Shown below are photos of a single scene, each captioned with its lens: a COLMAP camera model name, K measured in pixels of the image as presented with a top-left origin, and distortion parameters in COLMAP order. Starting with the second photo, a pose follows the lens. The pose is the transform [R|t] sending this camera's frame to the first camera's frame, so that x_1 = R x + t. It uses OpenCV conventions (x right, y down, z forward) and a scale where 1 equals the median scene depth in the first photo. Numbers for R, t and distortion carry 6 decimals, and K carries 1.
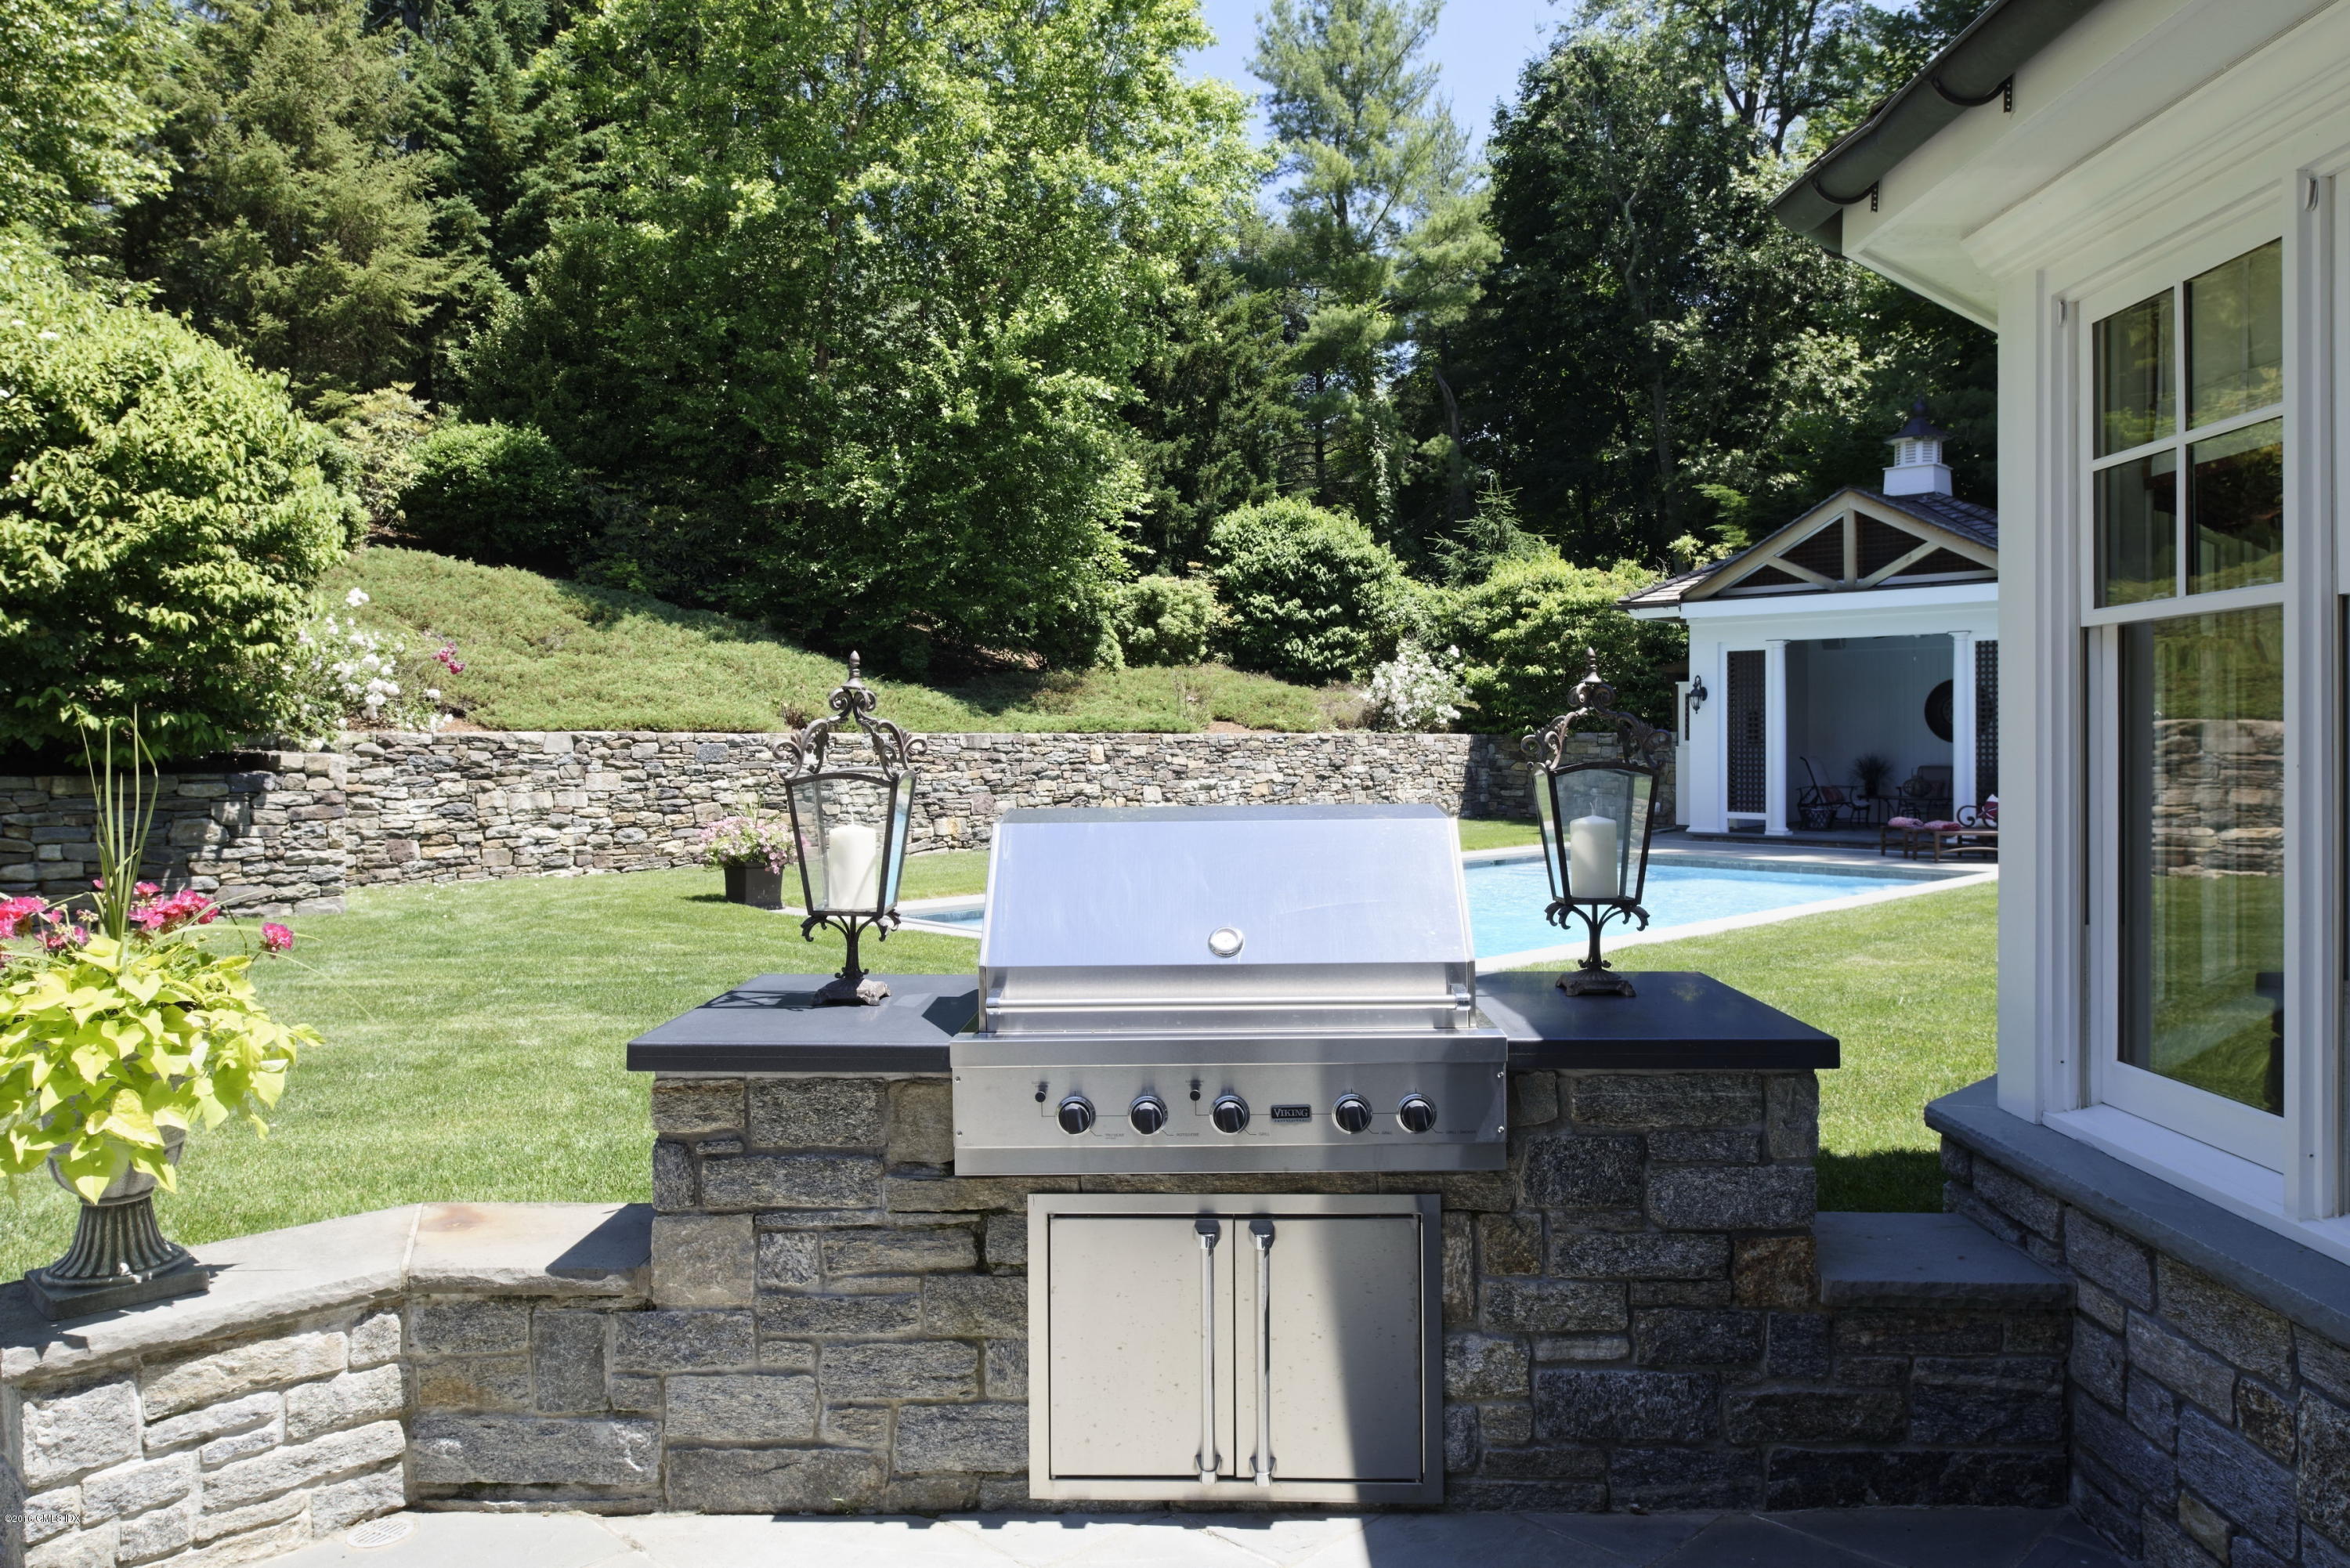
lens RADIAL K [[1601.0, 0, 1181.5], [0, 1601.0, 781.6], [0, 0, 1]] dist [-0.001245, -0.002216]
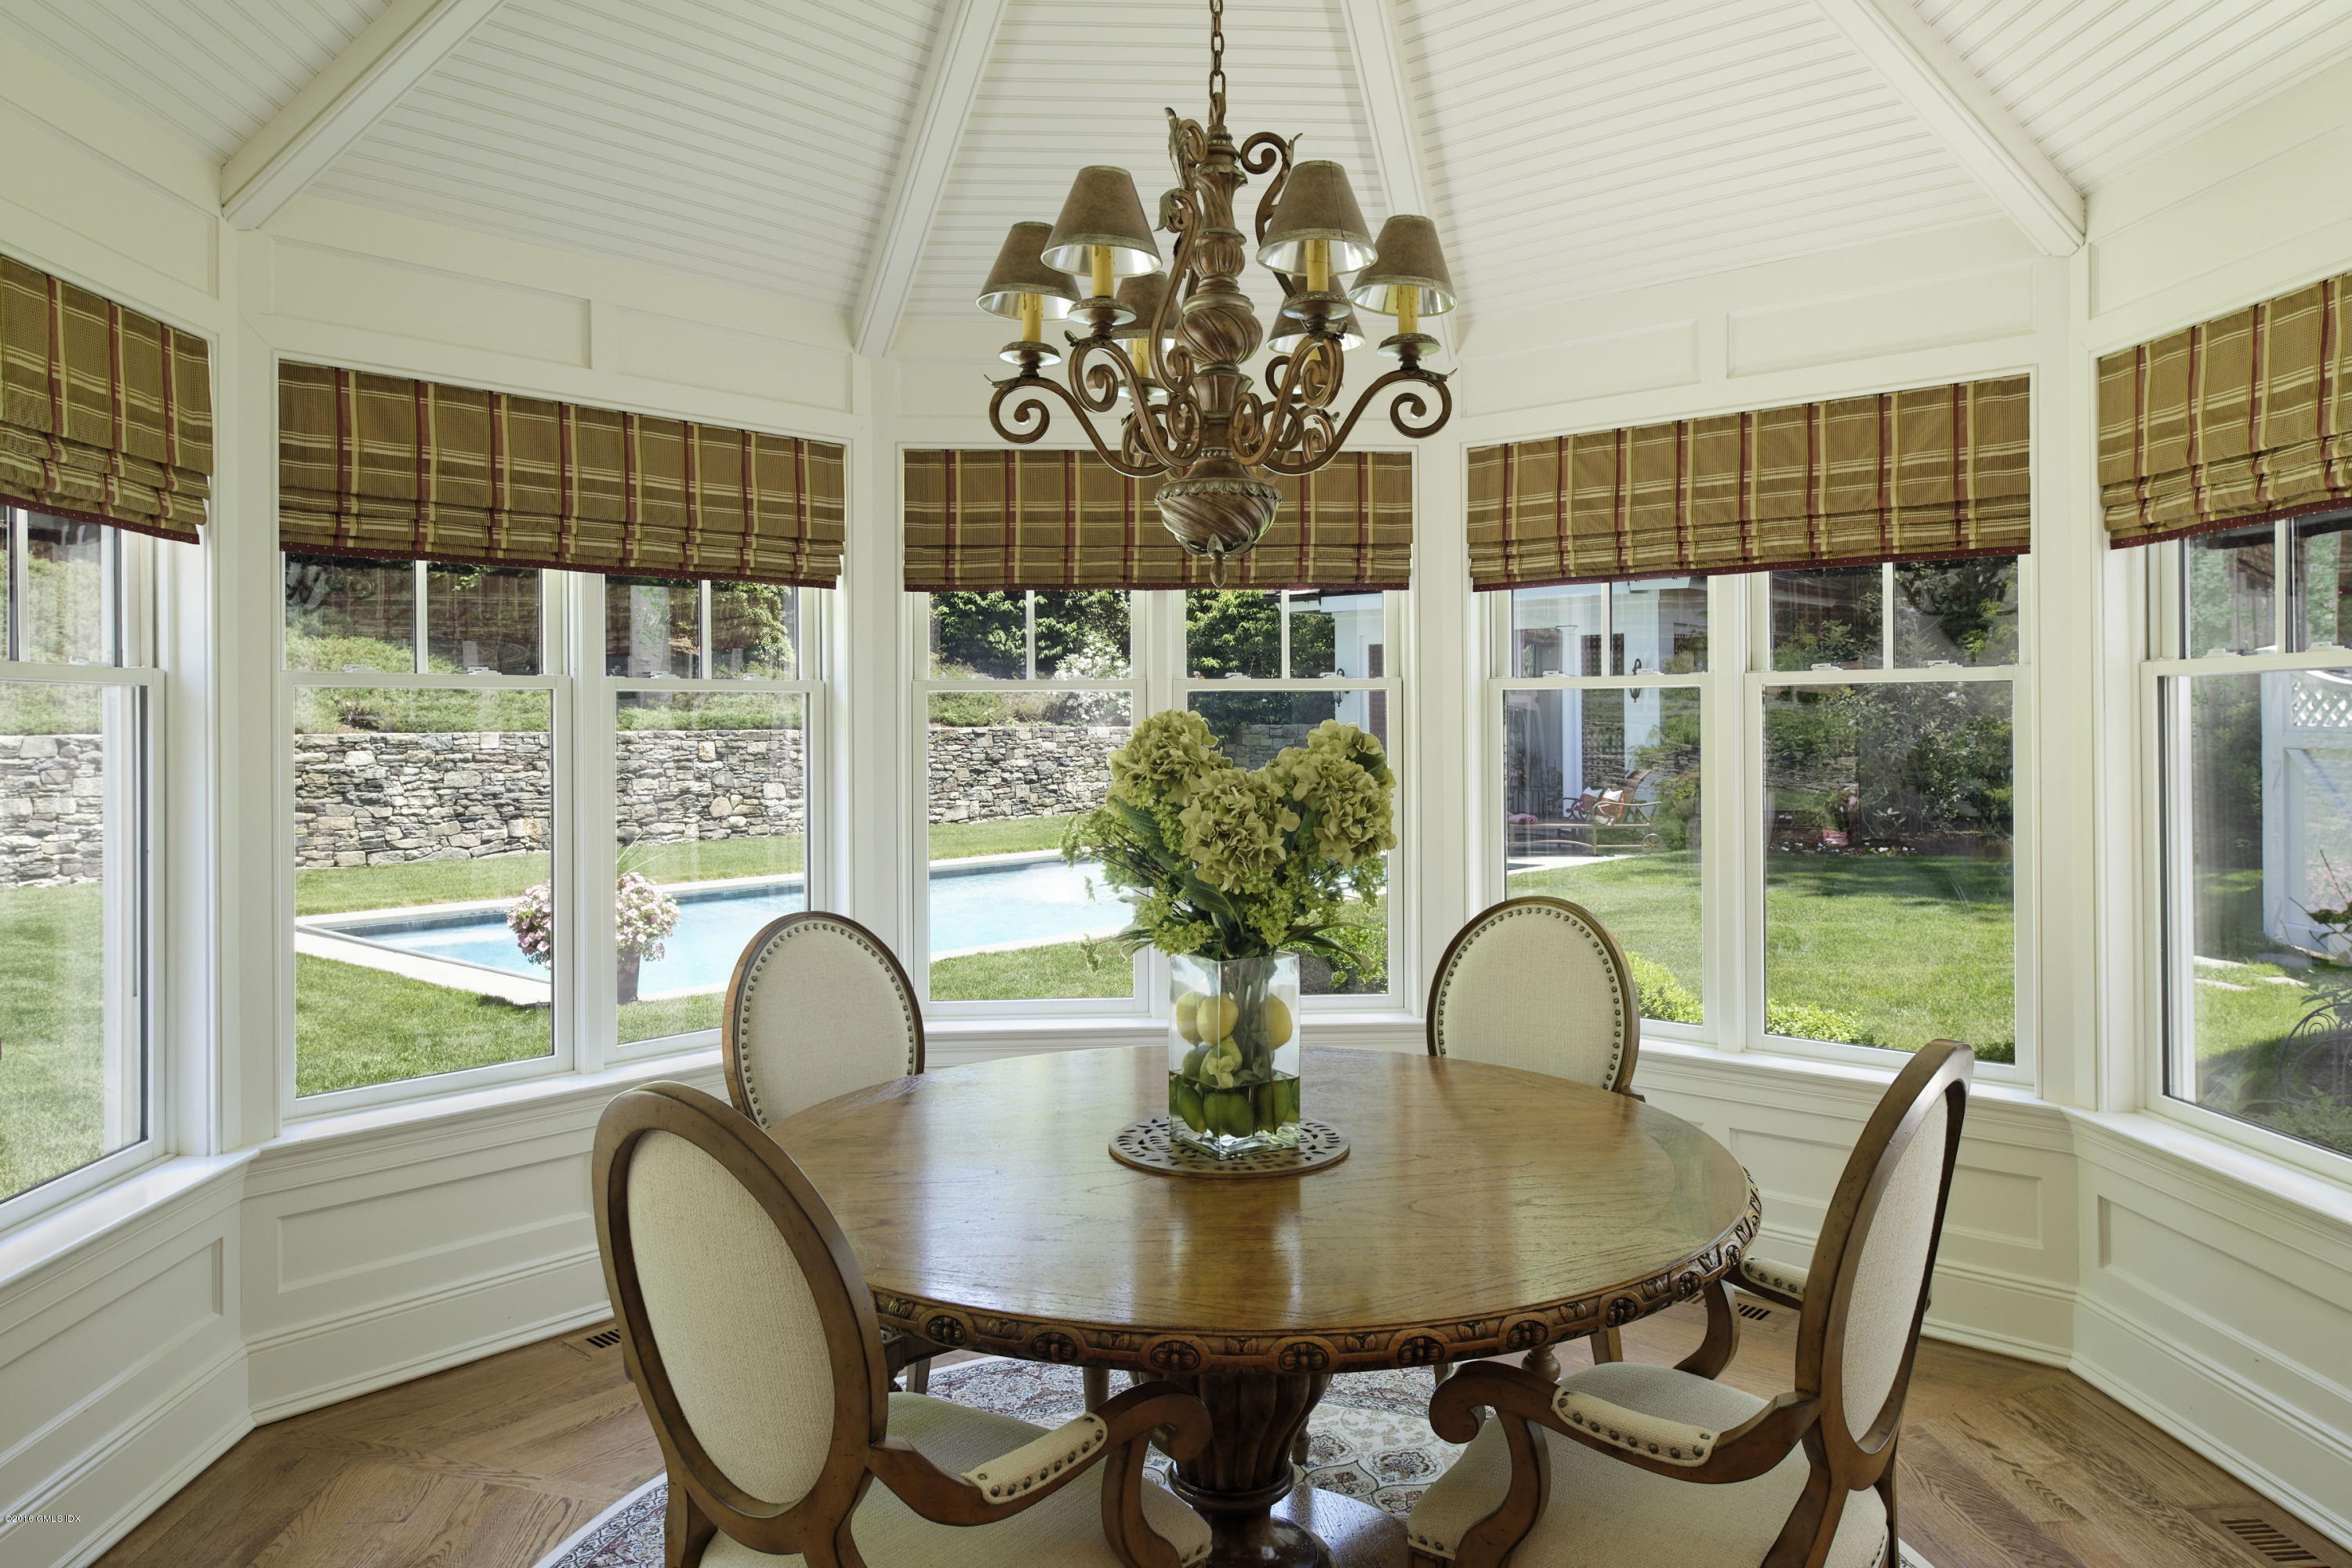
lens RADIAL K [[1602.5, 0, 1183.0], [0, 1602.5, 772.4], [0, 0, 1]] dist [-0.001245, -0.002216]
pose [[0.998545, -0.006028, 0.053591, 0.150548], [0.005770, 0.999971, 0.004970, -0.006053], [-0.053620, -0.004653, 0.998551, 0.000069]]
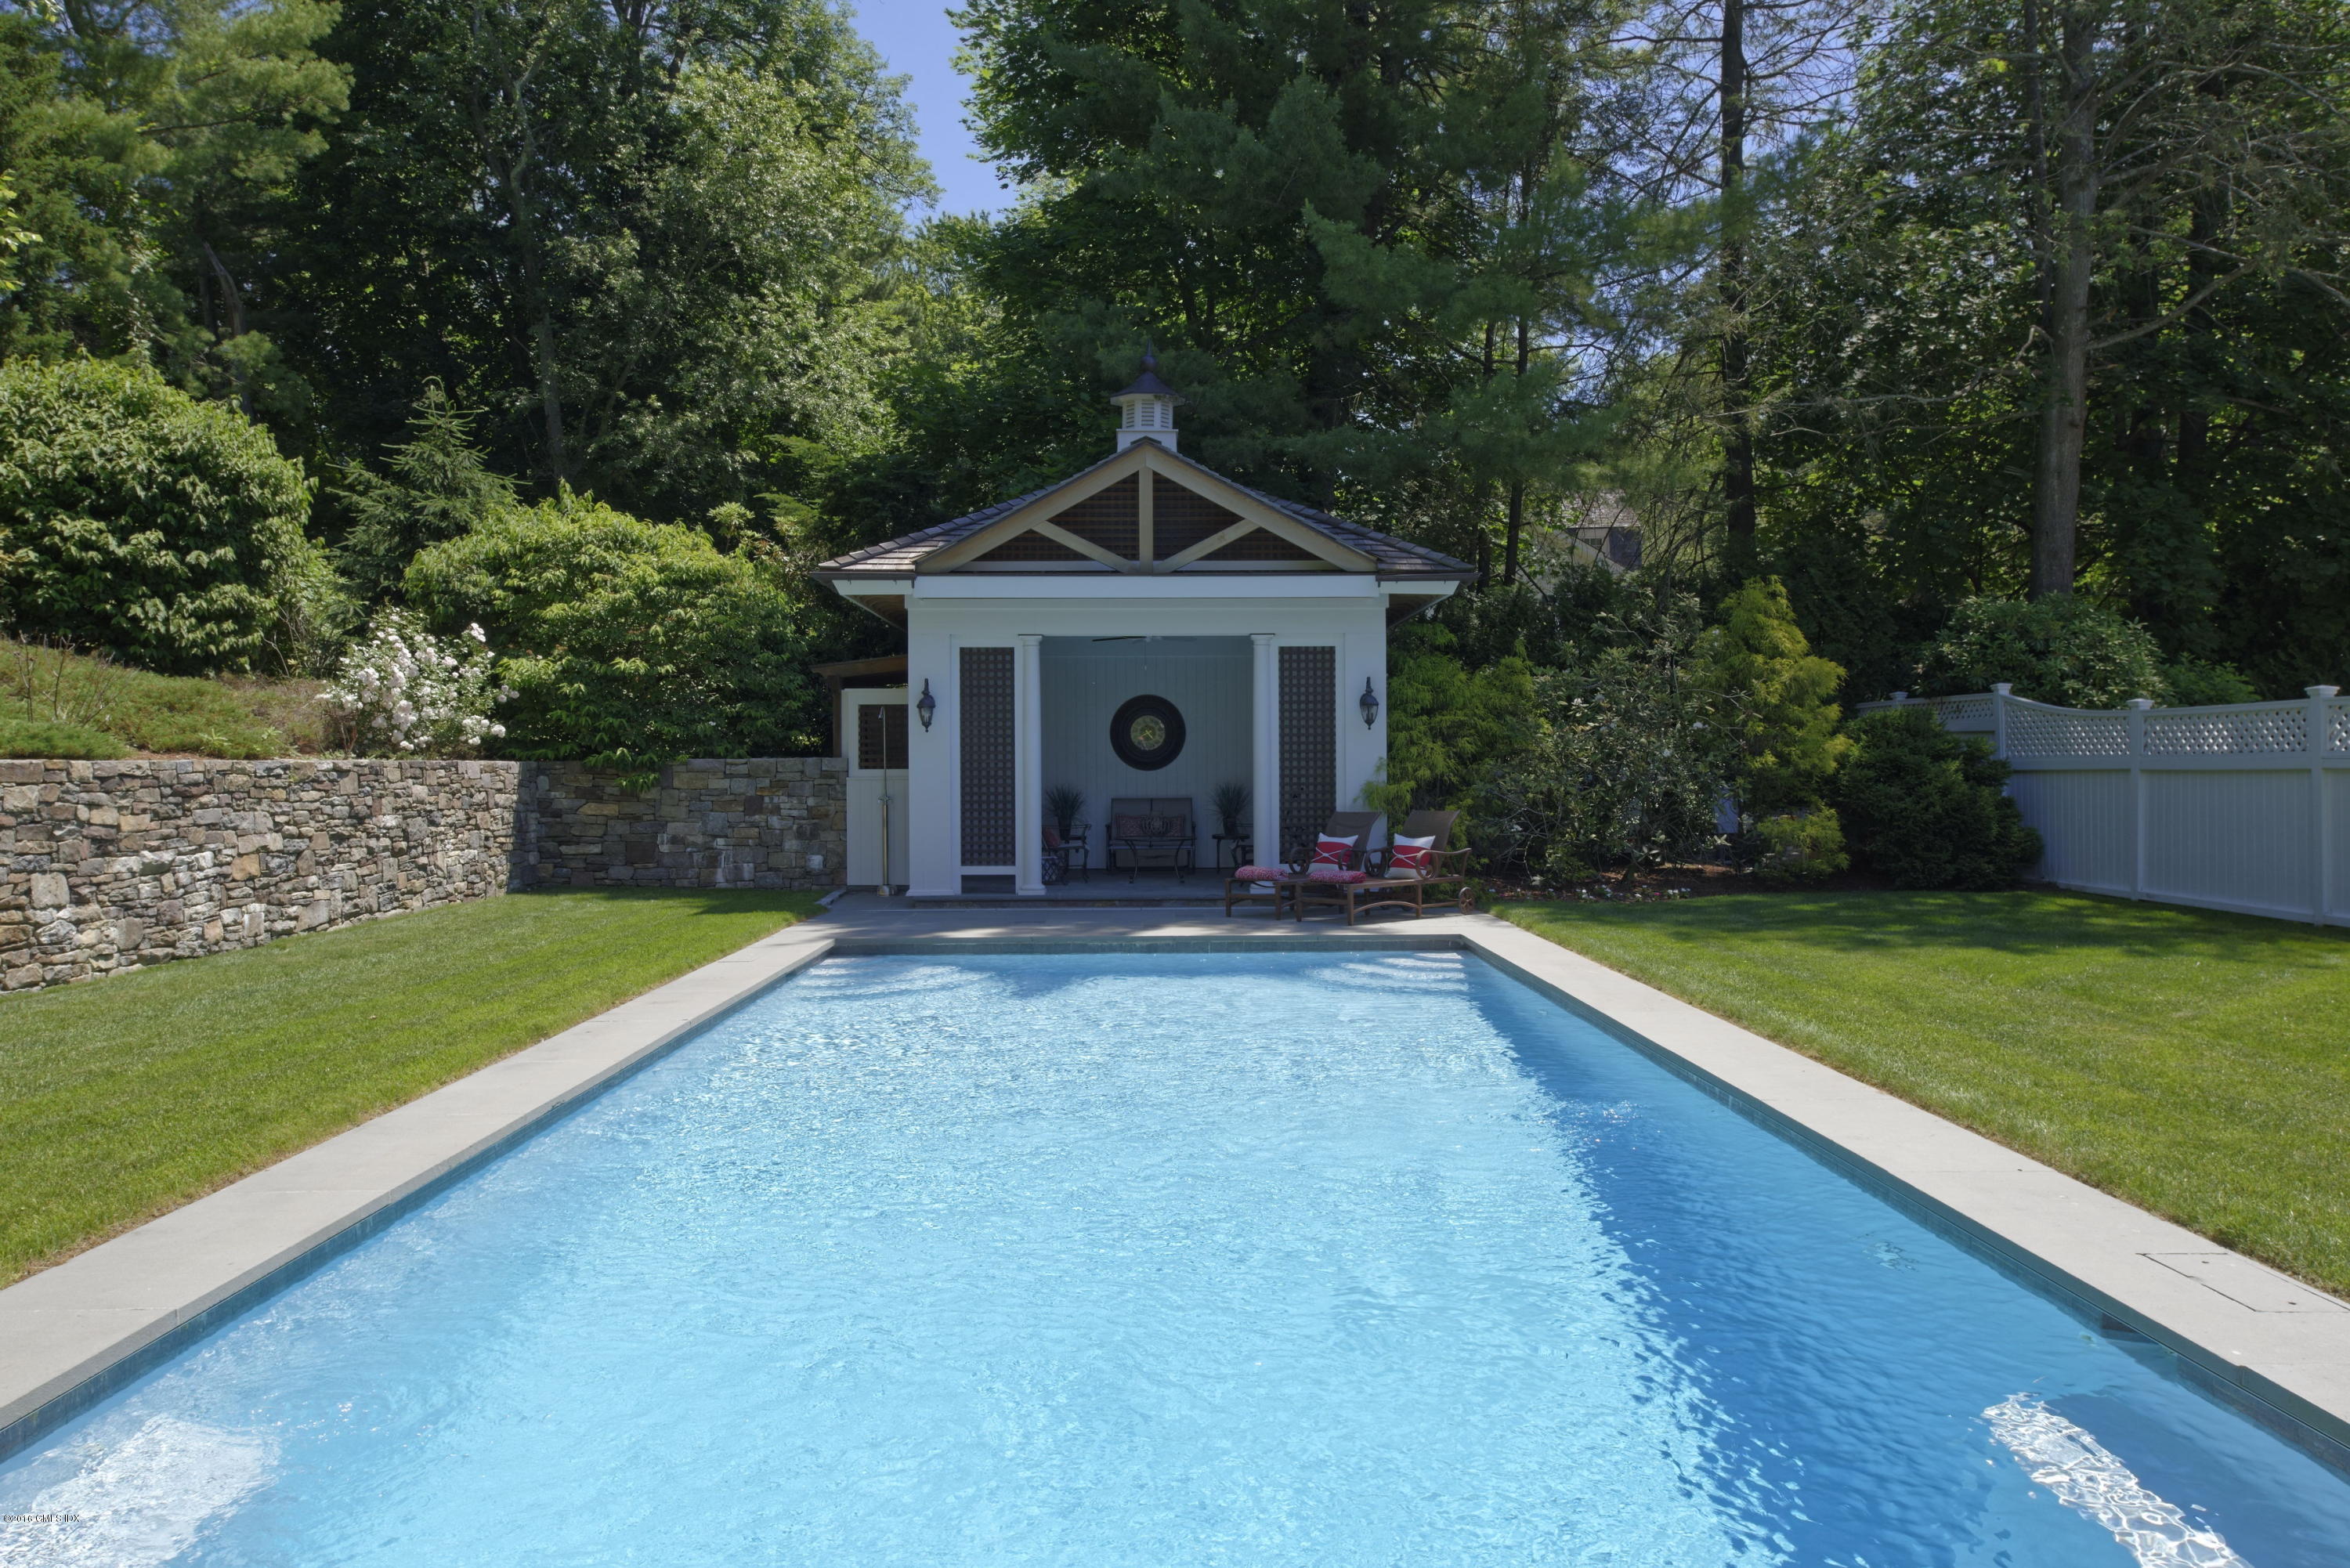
lens RADIAL K [[1601.0, 0, 1183.9], [0, 1601.0, 776.3], [0, 0, 1]] dist [-0.001245, -0.002216]
pose [[0.689883, -0.007849, 0.723878, -0.105451], [0.022588, 0.999688, -0.010688, -0.010802], [-0.723568, 0.023724, 0.689845, 0.371523]]
